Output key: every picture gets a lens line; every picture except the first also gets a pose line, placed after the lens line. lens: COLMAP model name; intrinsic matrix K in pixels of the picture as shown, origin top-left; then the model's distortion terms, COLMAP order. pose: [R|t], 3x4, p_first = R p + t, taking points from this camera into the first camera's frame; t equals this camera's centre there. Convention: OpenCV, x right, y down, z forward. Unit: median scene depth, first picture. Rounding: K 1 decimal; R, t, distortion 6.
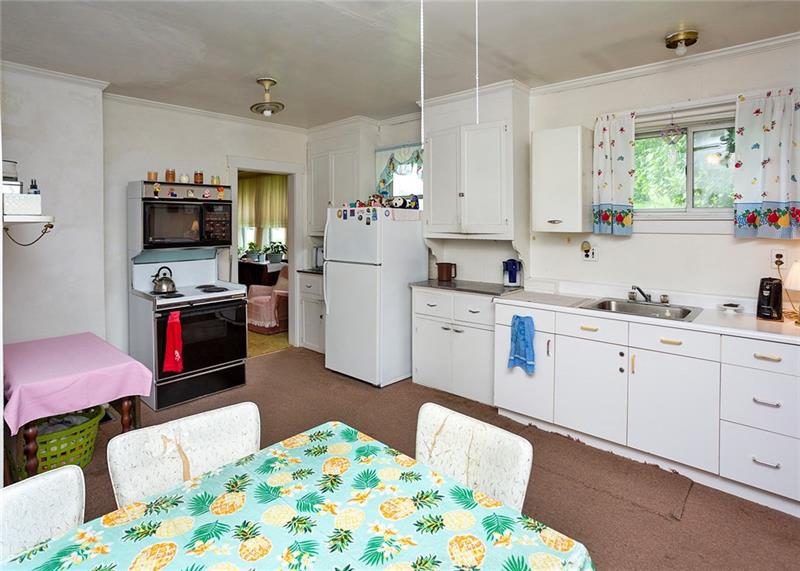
lens RADIAL K [[446.7, 0, 401.0], [0, 446.7, 279.7], [0, 0, 1]] dist [-0.000326, 0.037367]
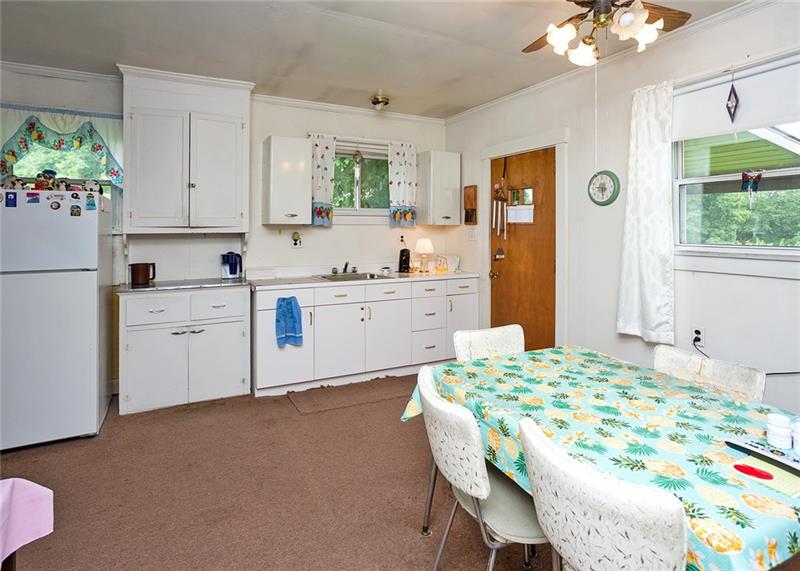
lens RADIAL K [[426.7, 0, 400.0], [0, 426.7, 285.5], [0, 0, 1]] dist [-0.001710, 0.027878]
pose [[0.405034, -0.129471, 0.905088, -0.596239], [0.121436, 0.988771, 0.087098, -0.008774], [-0.906201, 0.074632, 0.416209, 0.278097]]
